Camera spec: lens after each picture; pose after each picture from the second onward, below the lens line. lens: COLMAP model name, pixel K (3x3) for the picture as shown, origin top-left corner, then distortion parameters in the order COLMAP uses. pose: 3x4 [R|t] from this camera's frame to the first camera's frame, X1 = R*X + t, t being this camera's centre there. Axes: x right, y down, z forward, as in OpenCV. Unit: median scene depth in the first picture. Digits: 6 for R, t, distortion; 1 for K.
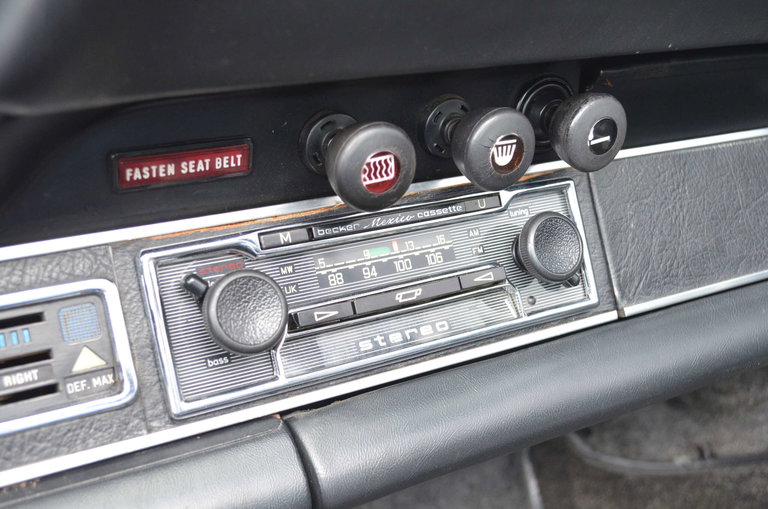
lens RADIAL K [[945.1, 0, 384.0], [0, 945.1, 254.5], [0, 0, 1]] dist [-0.027028, -0.025018]
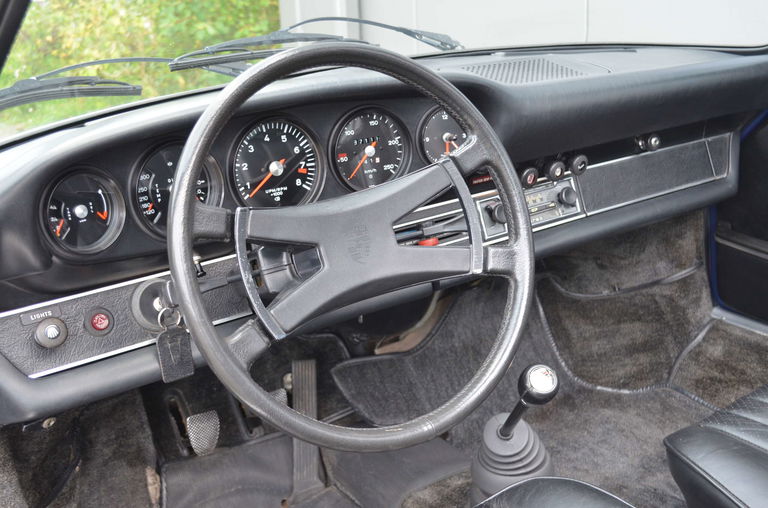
lens RADIAL K [[860.7, 0, 384.0], [0, 860.7, 254.0], [0, 0, 1]] dist [-0.022932, -0.029774]
pose [[0.997571, -0.041558, 0.055906, -0.705658], [0.039260, 0.998362, 0.041606, 0.047313], [-0.057544, -0.039310, 0.997569, -2.212583]]
